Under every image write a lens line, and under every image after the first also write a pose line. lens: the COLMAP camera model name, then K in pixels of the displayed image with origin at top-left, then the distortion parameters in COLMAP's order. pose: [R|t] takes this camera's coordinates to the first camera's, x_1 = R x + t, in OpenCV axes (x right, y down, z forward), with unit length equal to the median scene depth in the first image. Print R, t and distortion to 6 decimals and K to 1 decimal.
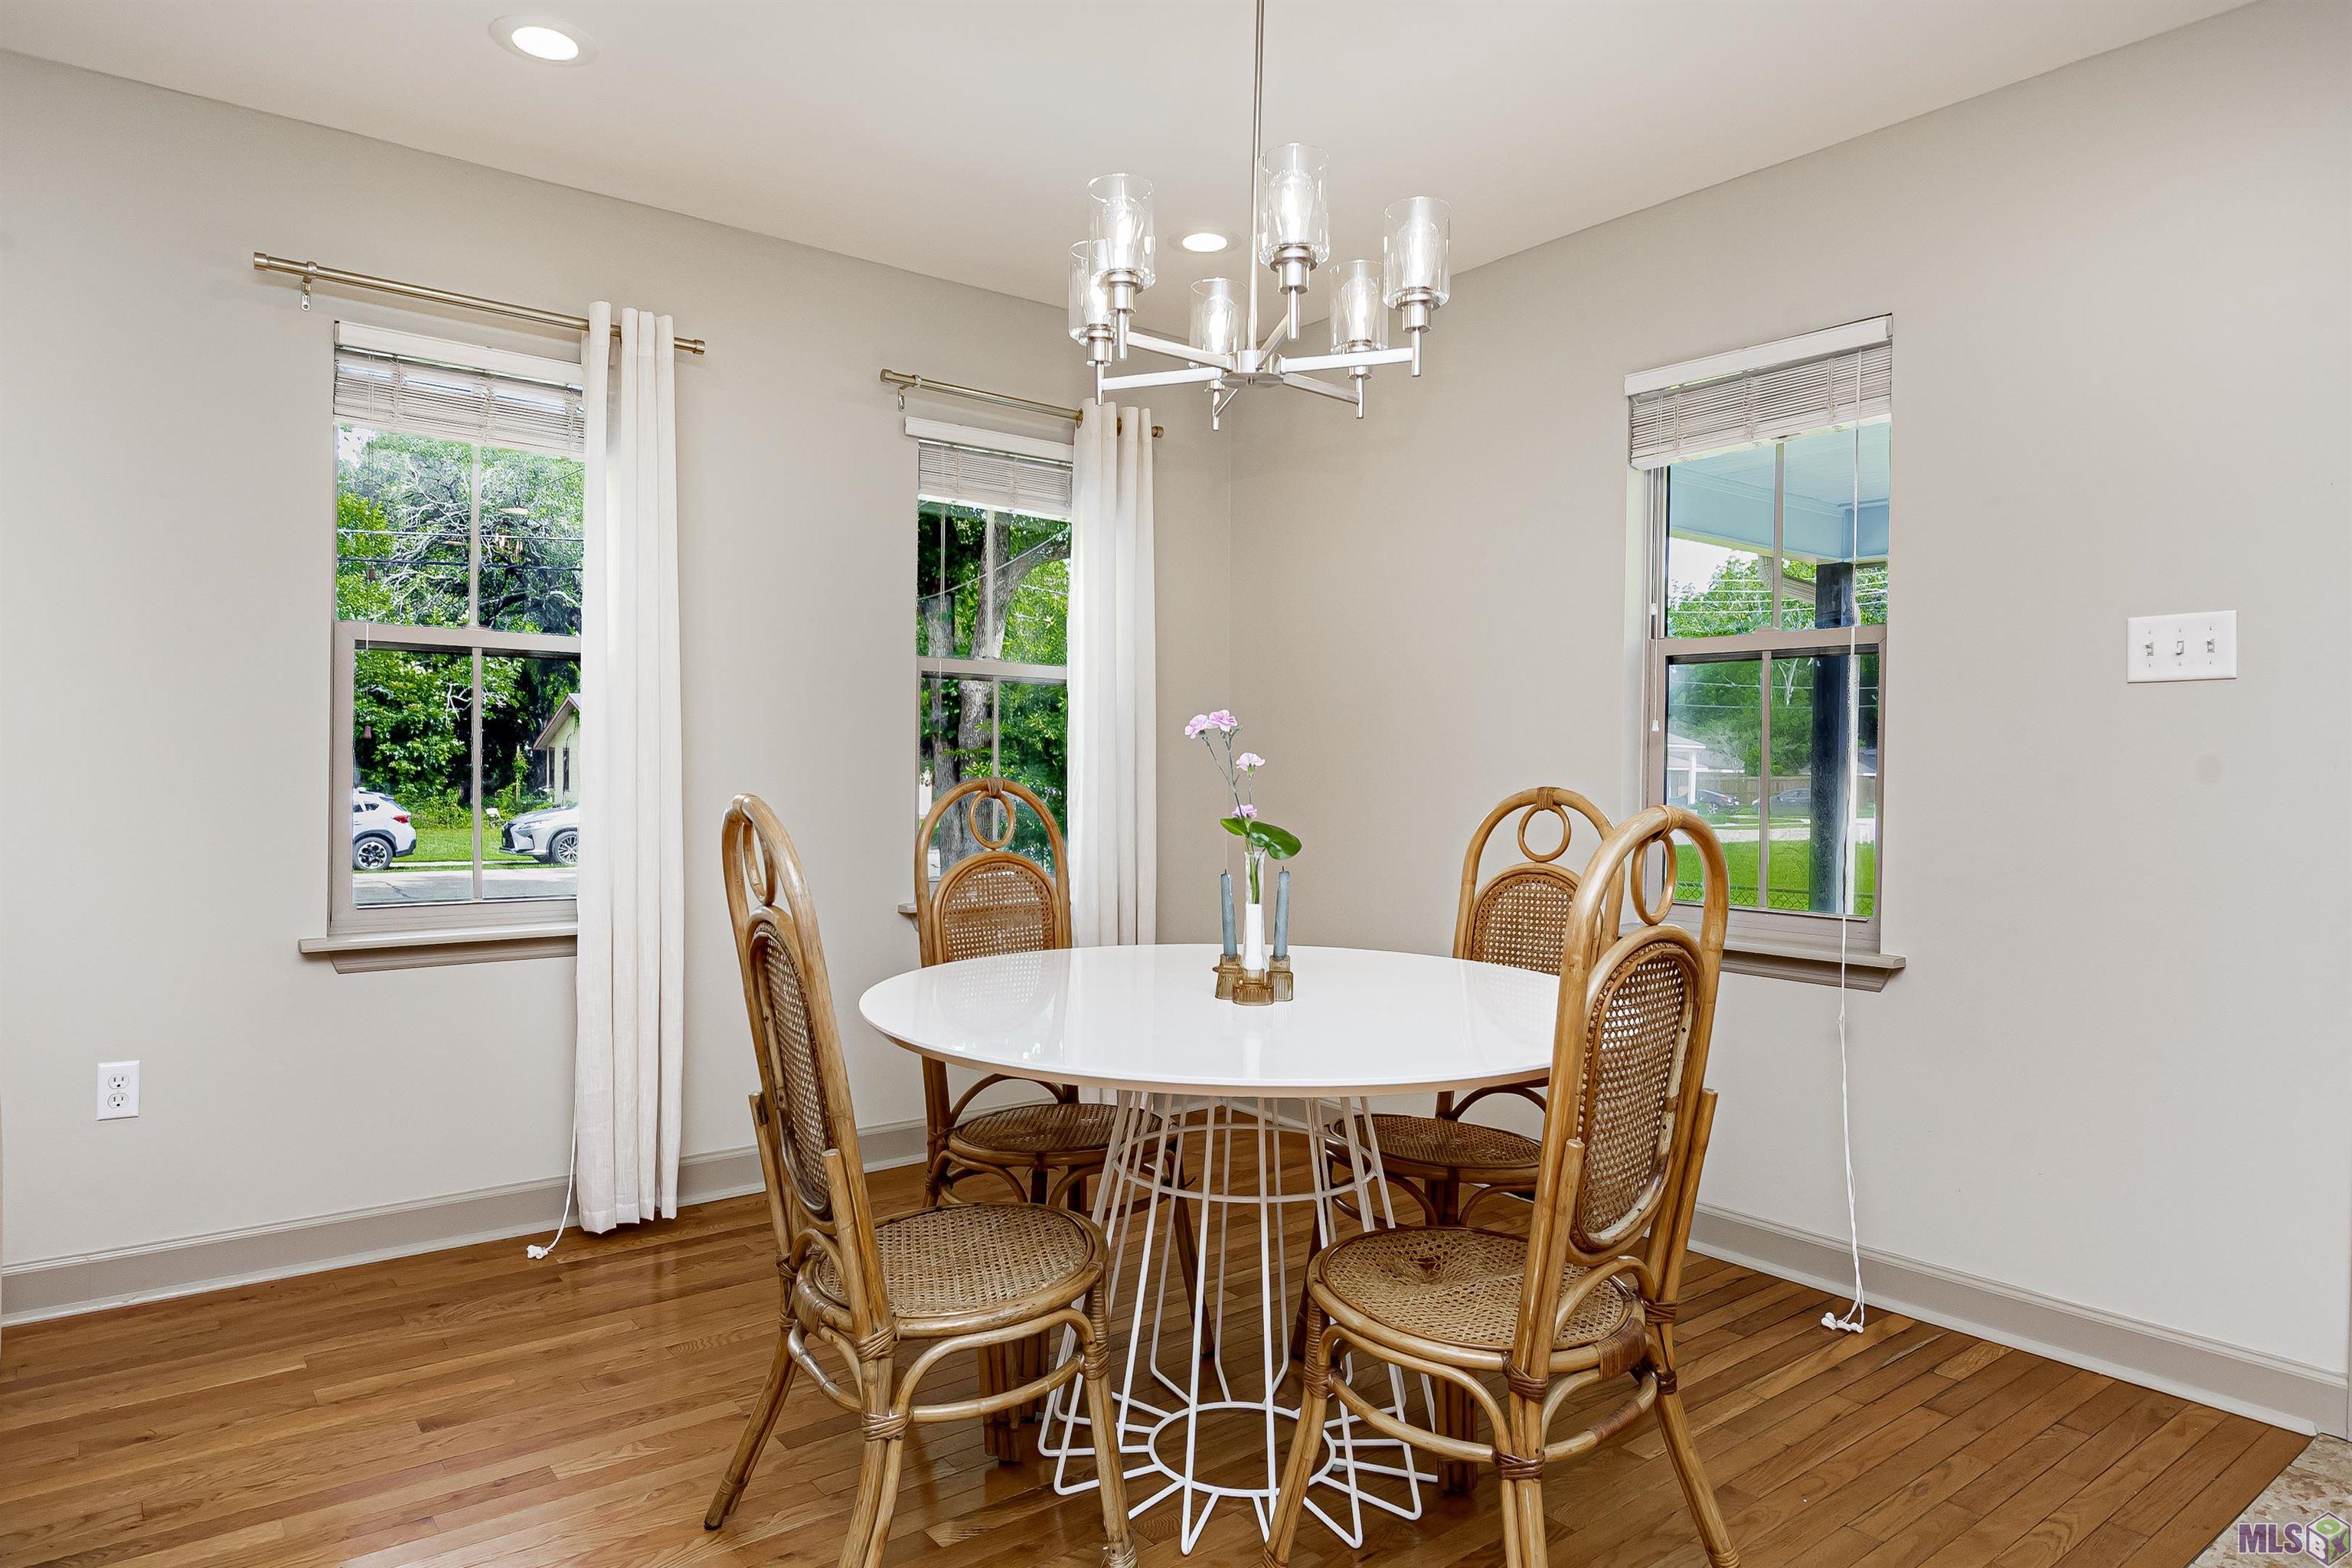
lens RADIAL K [[1398.0, 0, 1186.3], [0, 1398.0, 789.7], [0, 0, 1]] dist [-0.007543, -0.002285]
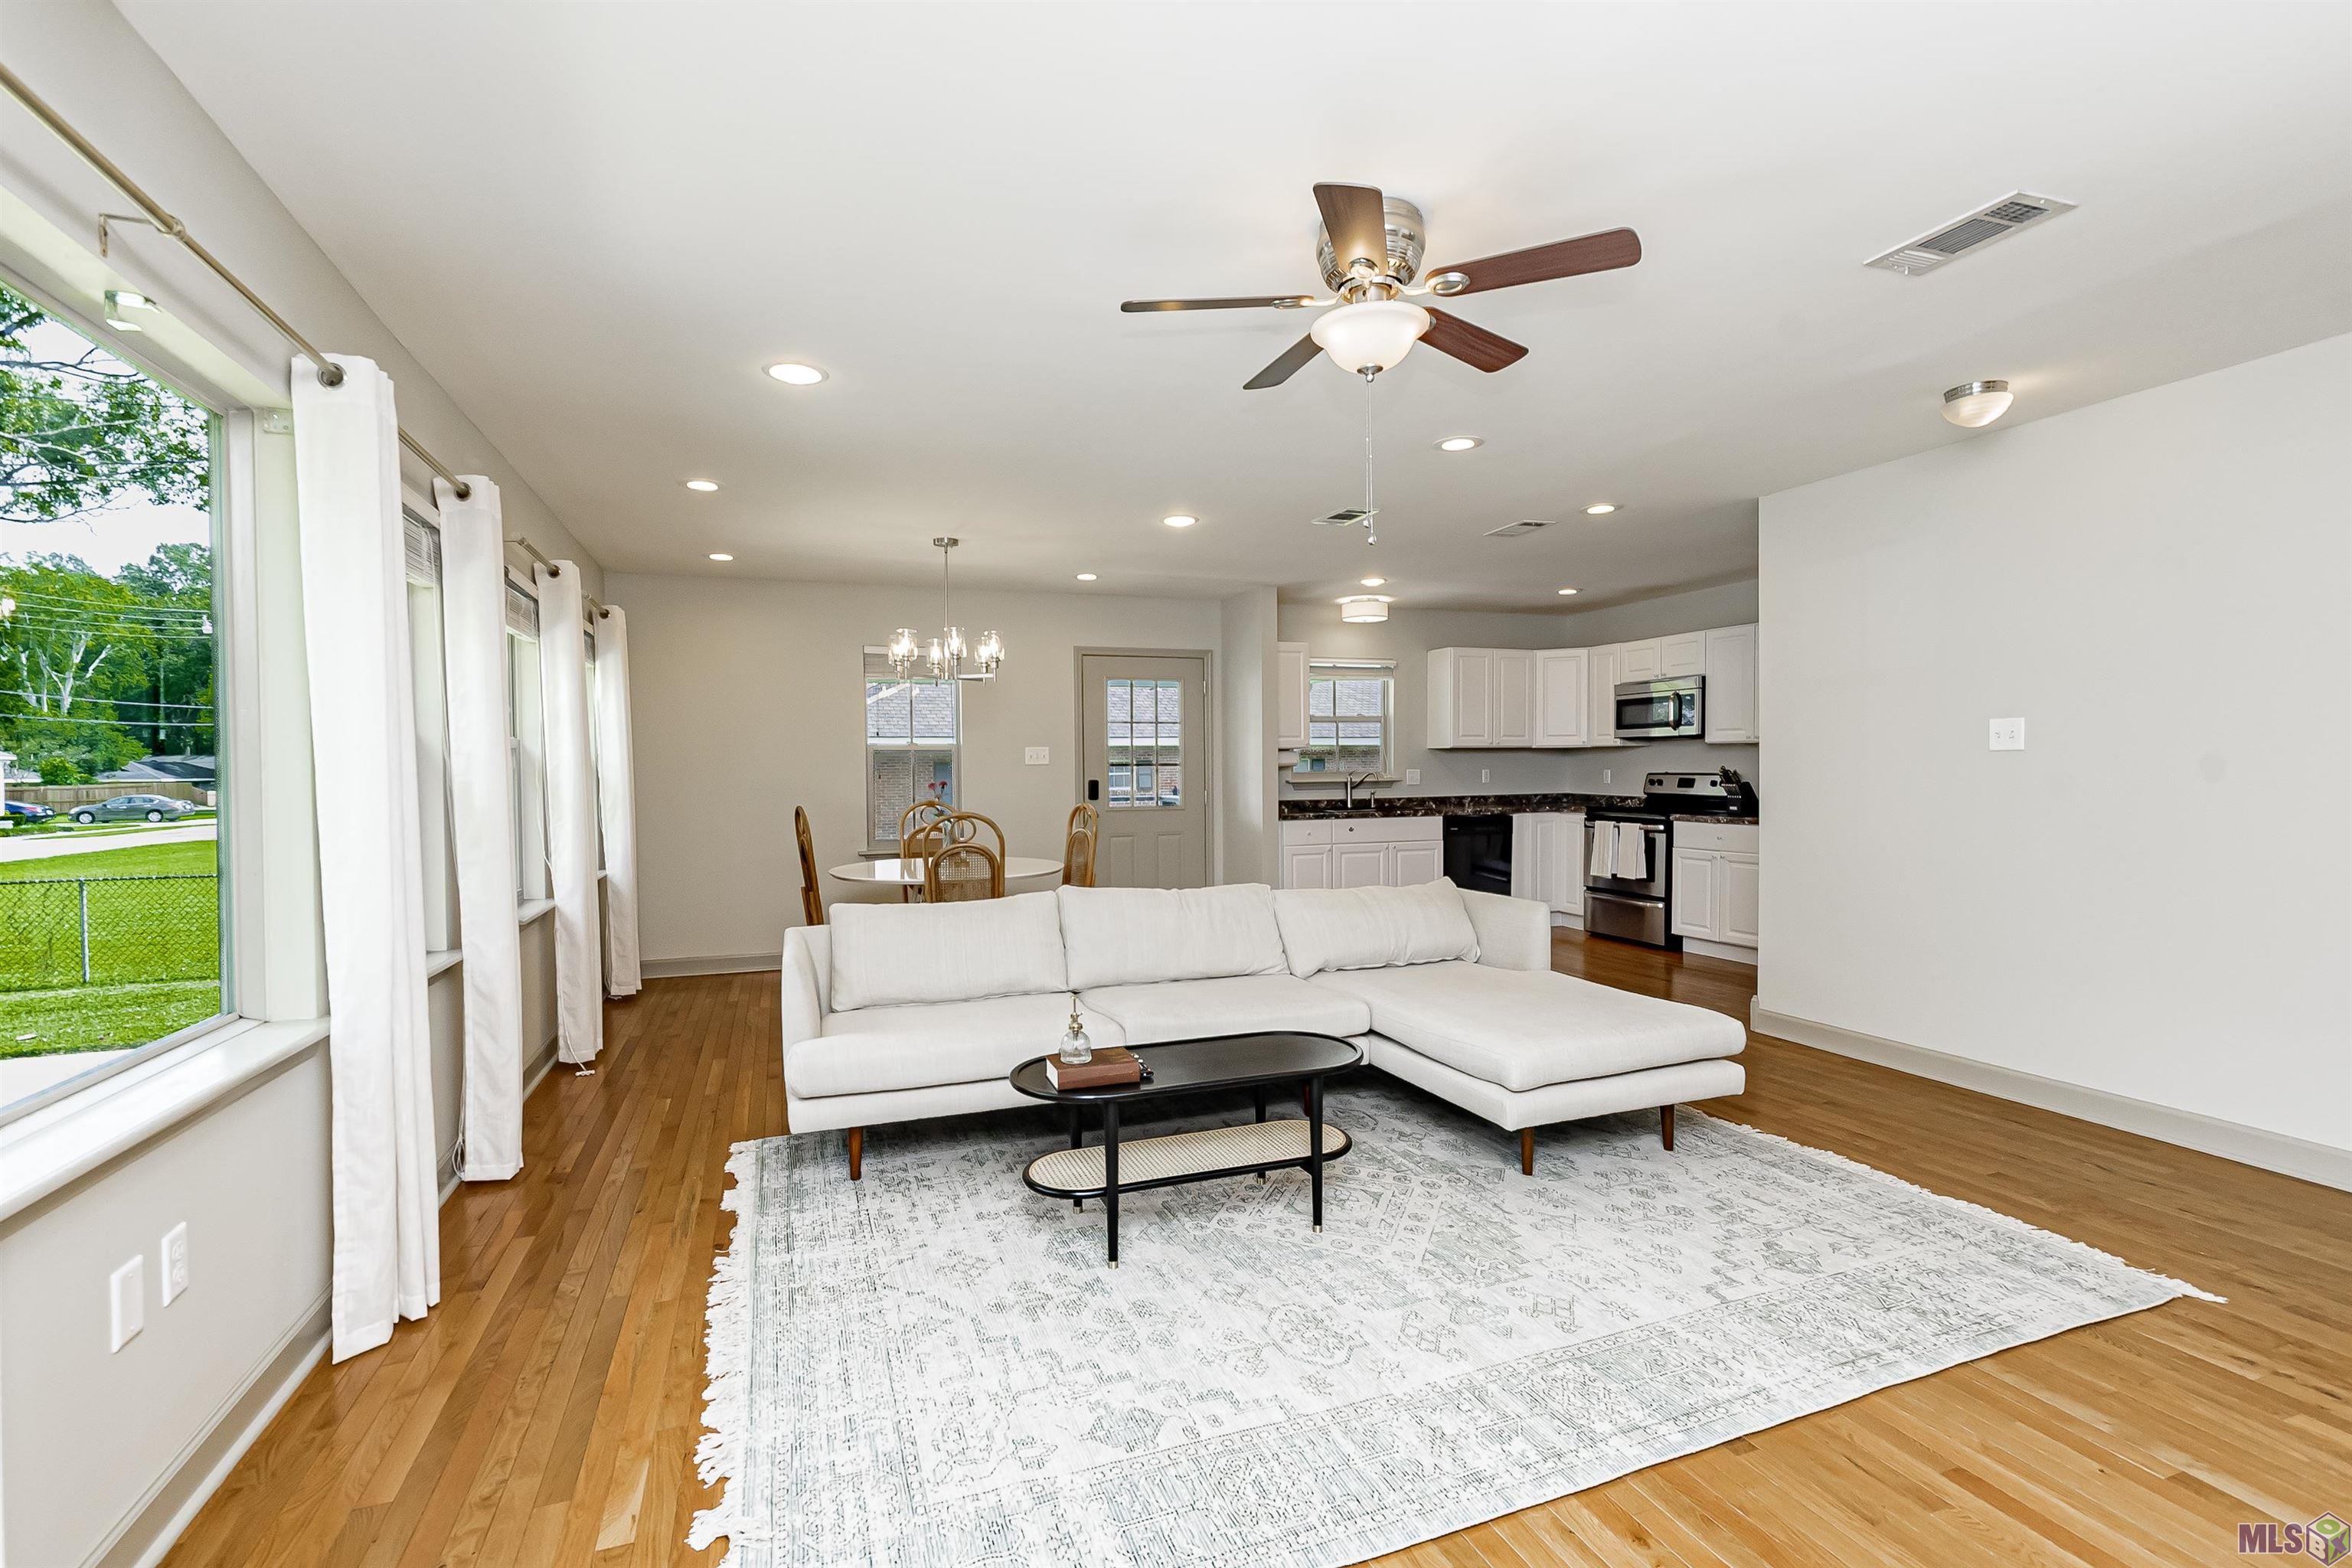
lens RADIAL K [[1052.6, 0, 1146.3], [0, 1052.6, 797.1], [0, 0, 1]] dist [-0.003179, -0.000460]
pose [[0.331144, -0.043832, 0.942562, -1.403932], [0.030332, 0.998899, 0.035796, -0.062731], [-0.943093, 0.016736, 0.332109, -0.183018]]
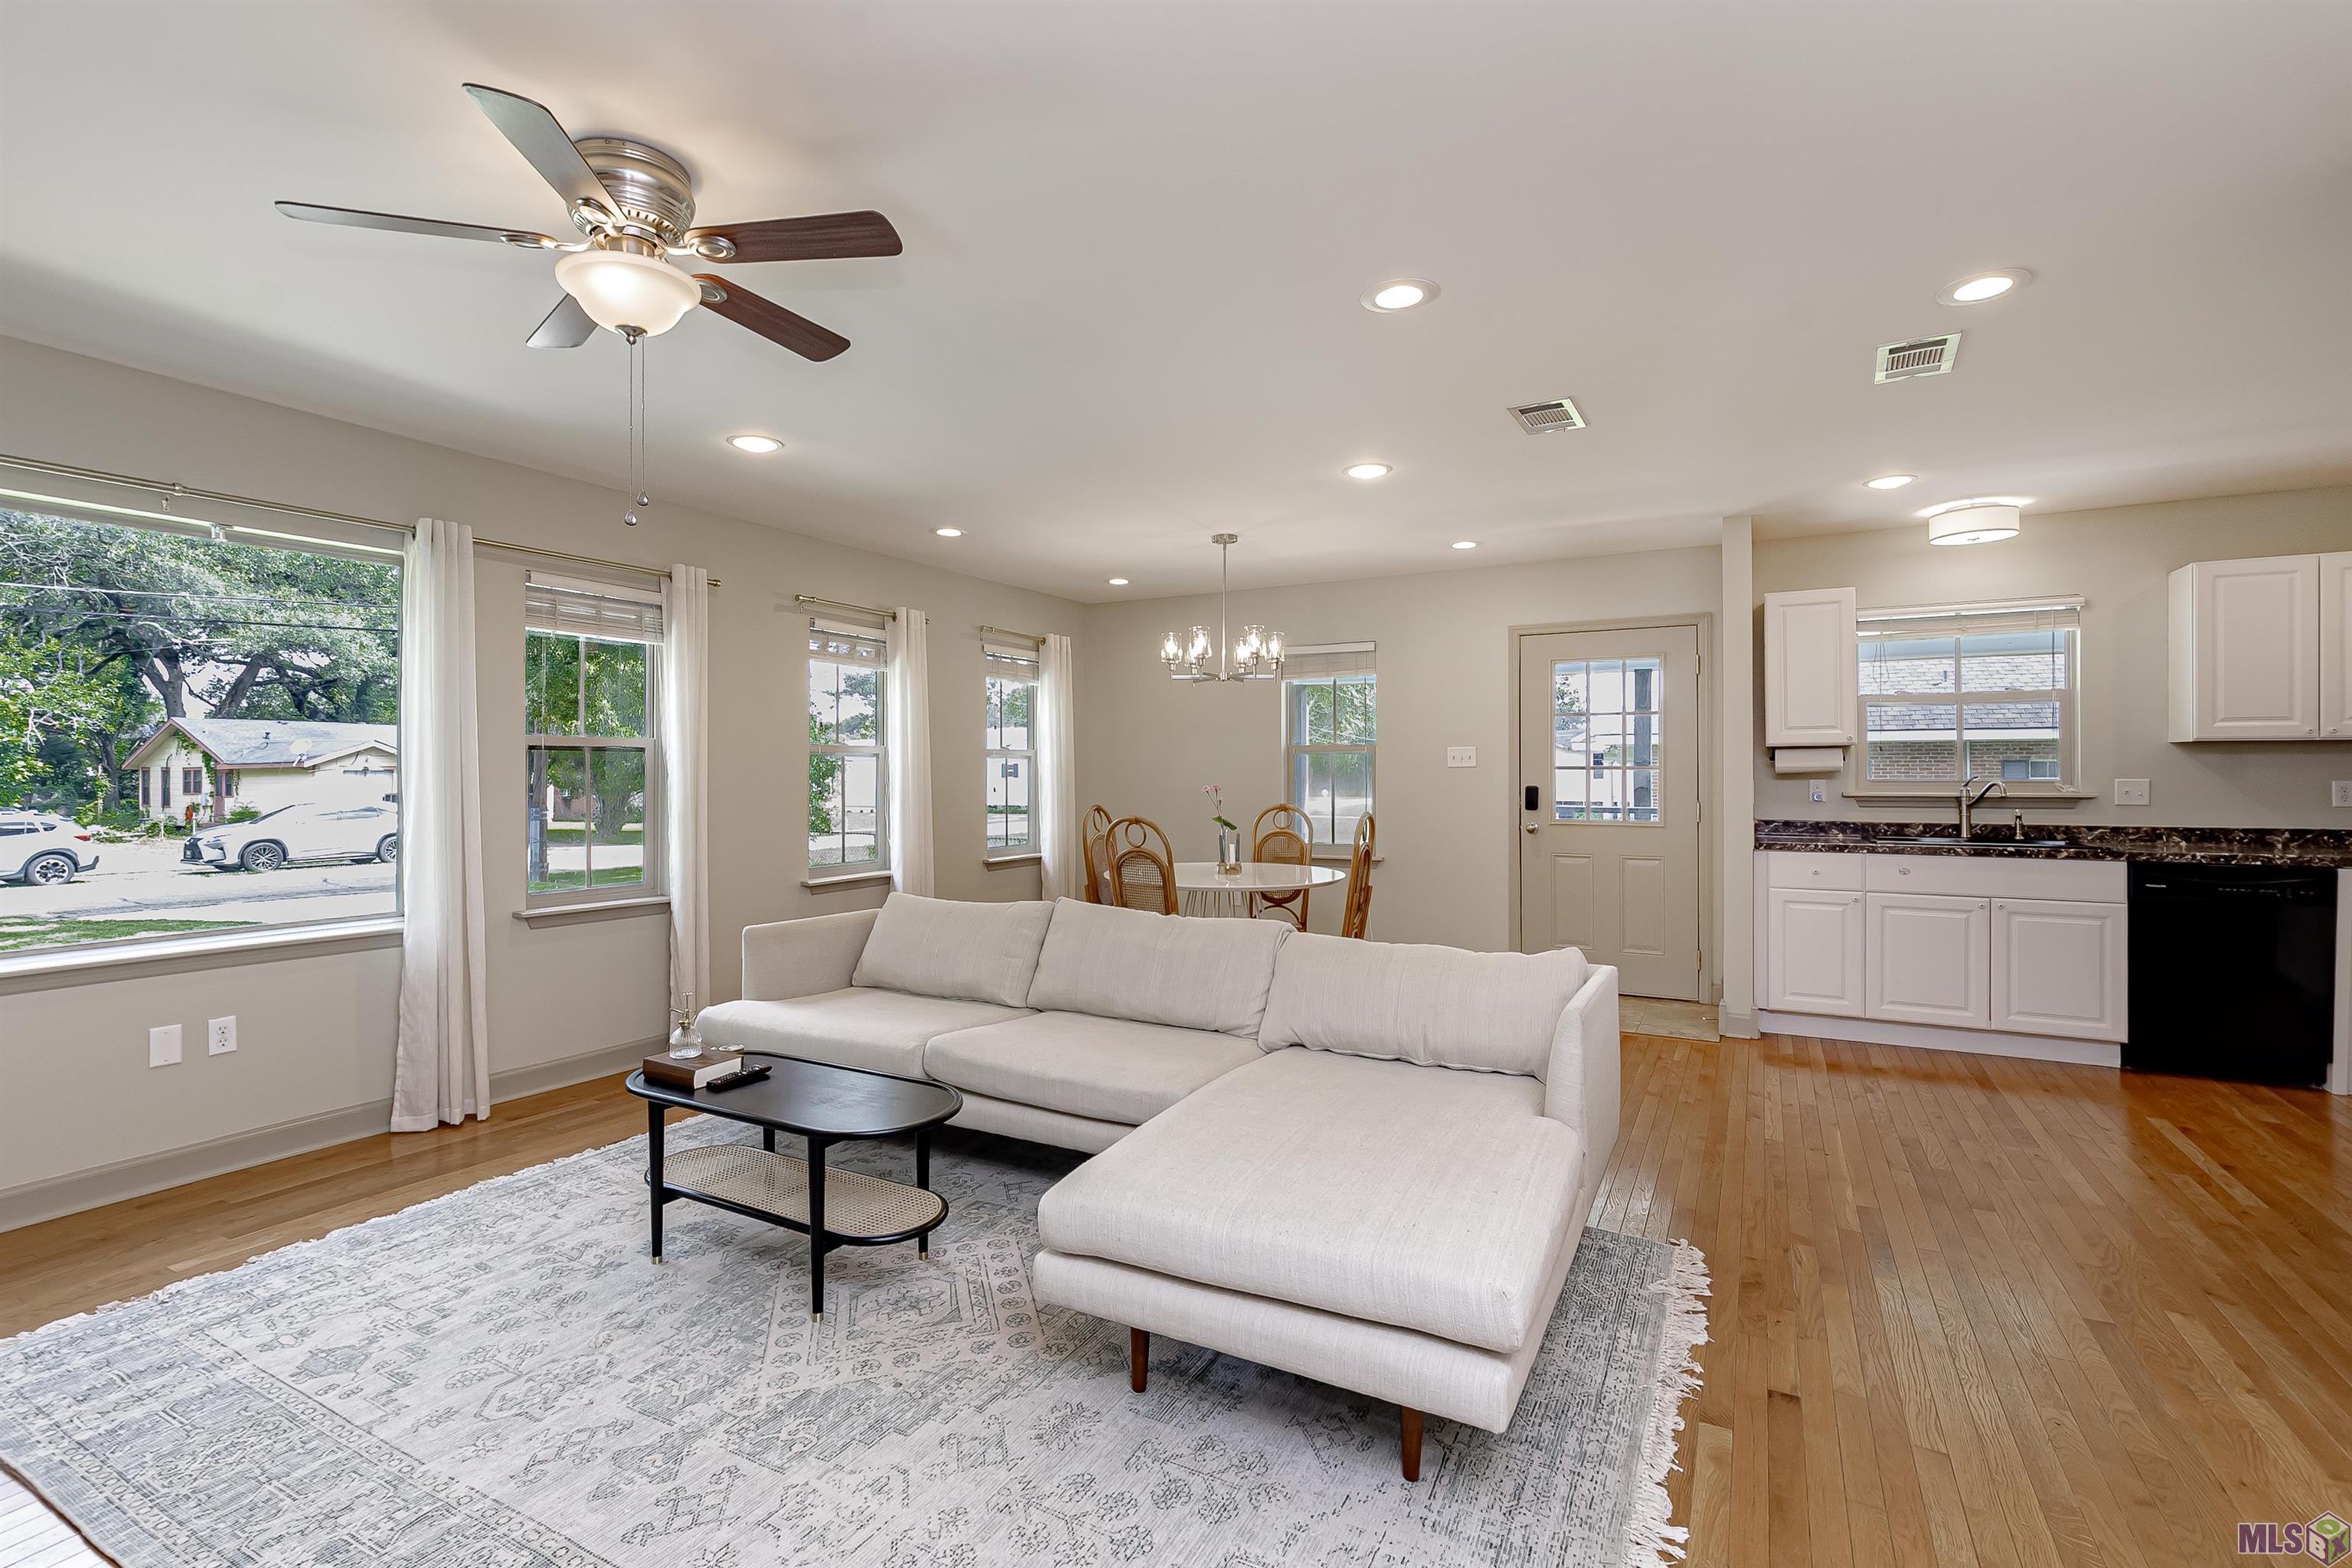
lens RADIAL K [[1052.6, 0, 1167.2], [0, 1052.6, 764.3], [0, 0, 1]] dist [-0.003179, -0.000460]
pose [[0.926552, -0.012417, 0.375961, -0.641727], [0.020353, 0.999646, -0.017145, -0.042280], [-0.375615, 0.023538, 0.926477, -0.774137]]
